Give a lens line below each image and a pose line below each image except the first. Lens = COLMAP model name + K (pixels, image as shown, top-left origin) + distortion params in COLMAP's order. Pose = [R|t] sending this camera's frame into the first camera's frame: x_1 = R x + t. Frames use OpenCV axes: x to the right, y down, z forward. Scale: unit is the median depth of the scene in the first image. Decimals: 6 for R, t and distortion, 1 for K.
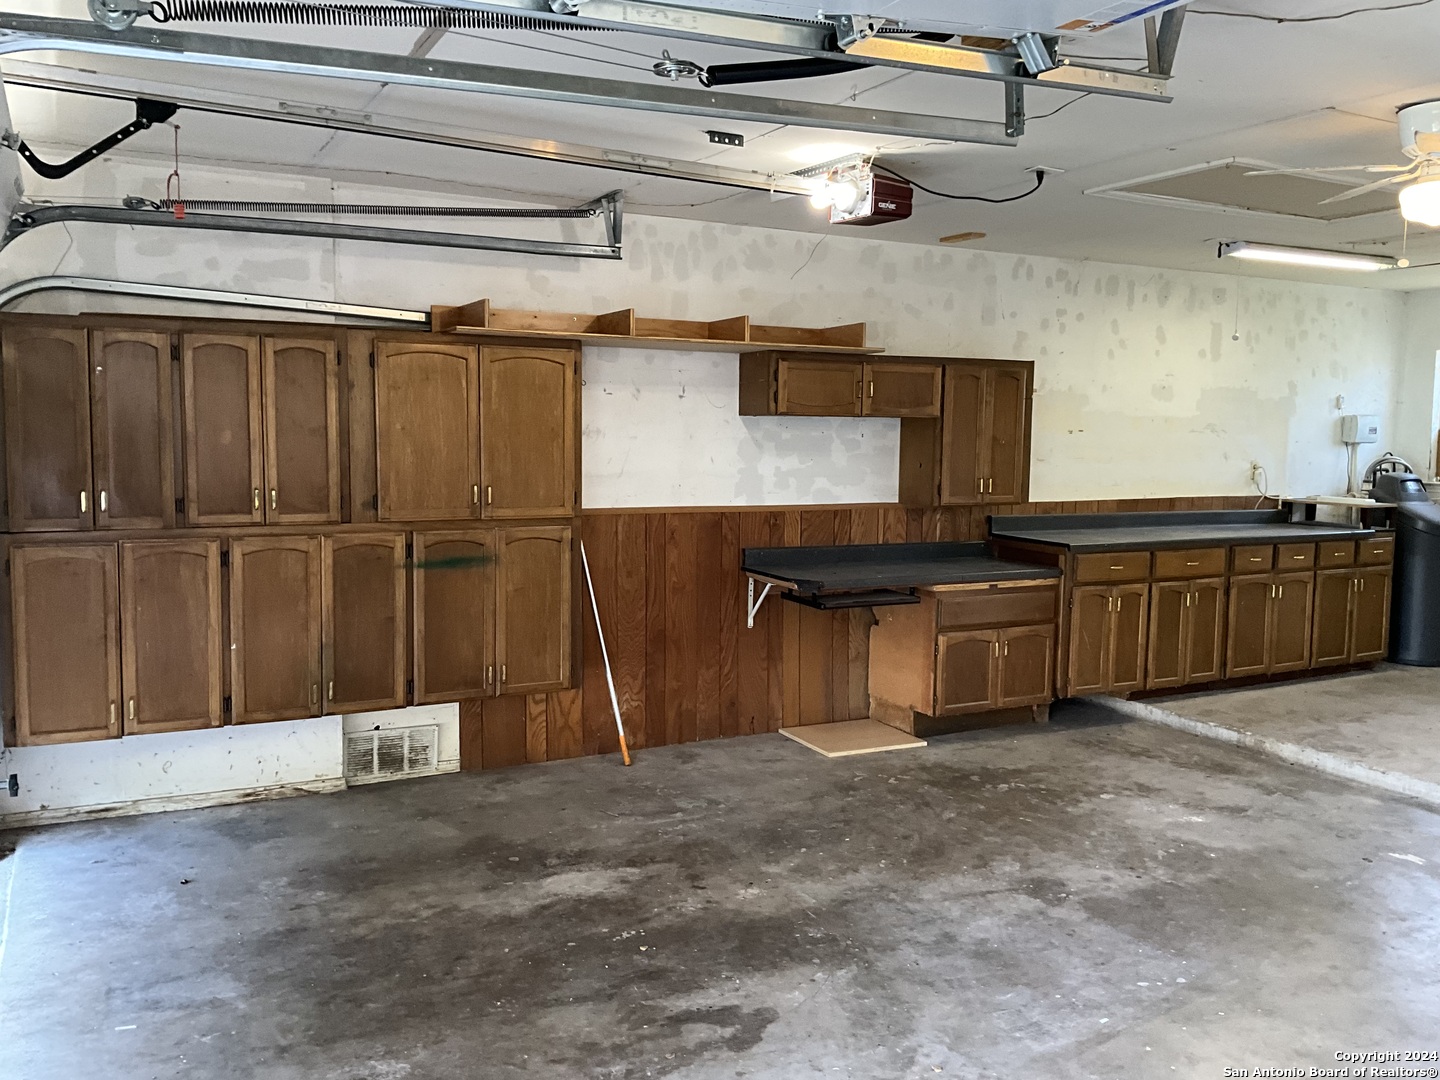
lens RADIAL K [[1187.2, 0, 714.3], [0, 1187.2, 536.2], [0, 0, 1]] dist [0.110822, -0.217429]
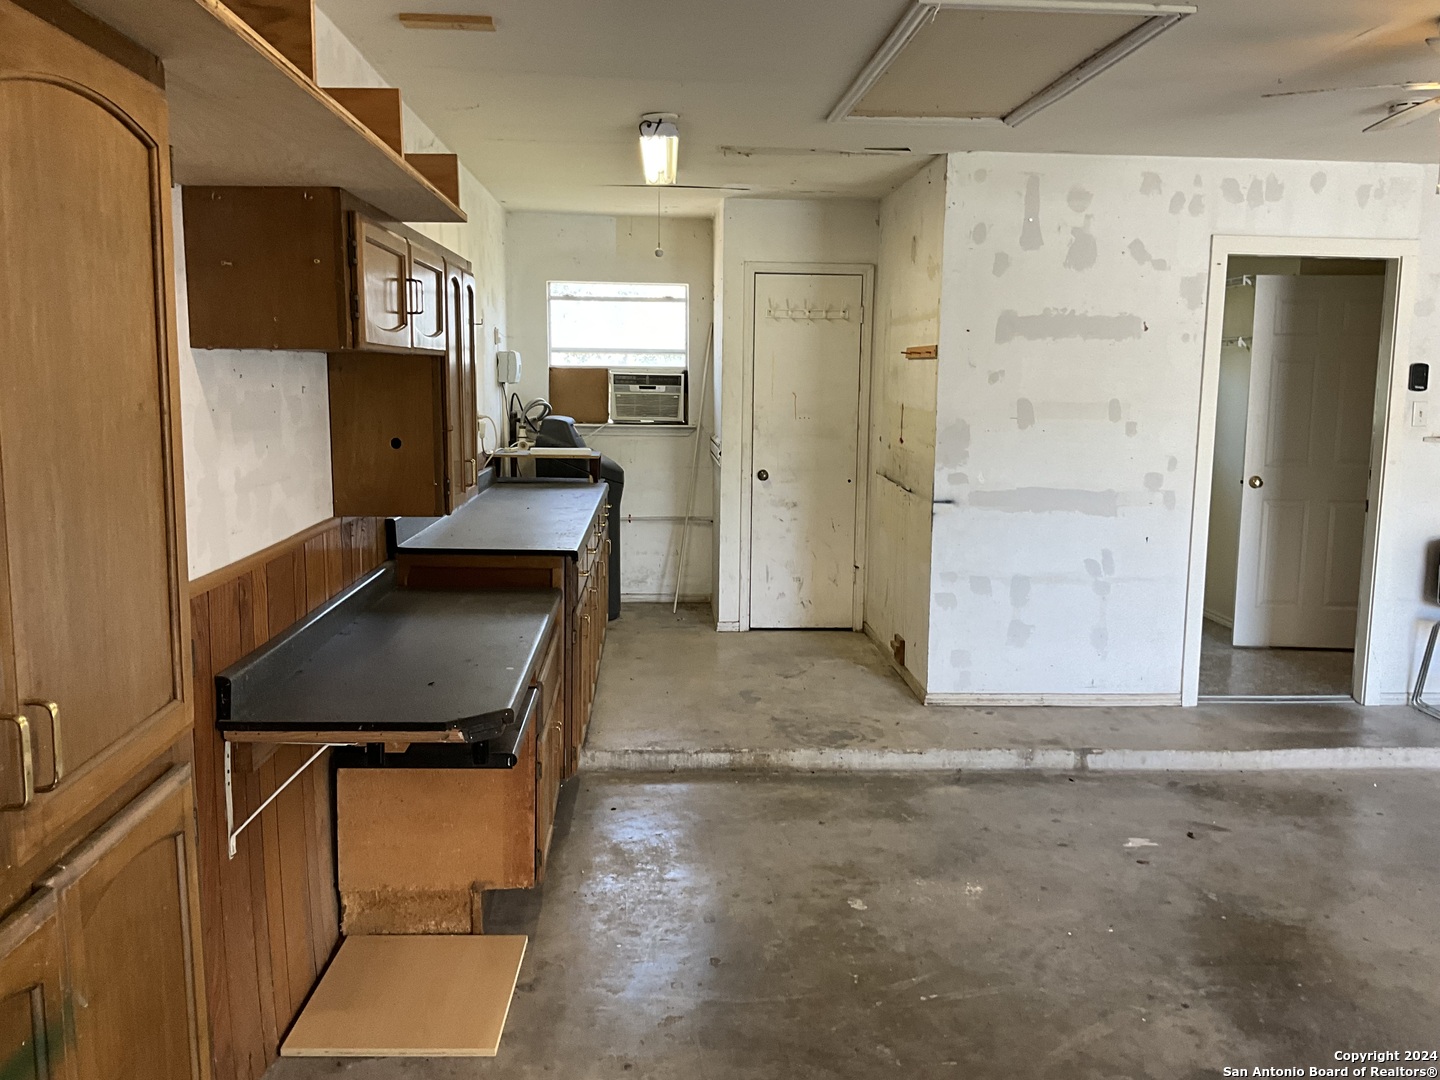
lens RADIAL K [[1187.2, 0, 714.3], [0, 1187.2, 536.2], [0, 0, 1]] dist [0.110822, -0.217429]
pose [[0.411711, -0.131841, 0.901727, -0.302922], [0.075490, 0.991013, 0.110429, -0.077939], [-0.908182, 0.022607, 0.417964, 0.763369]]
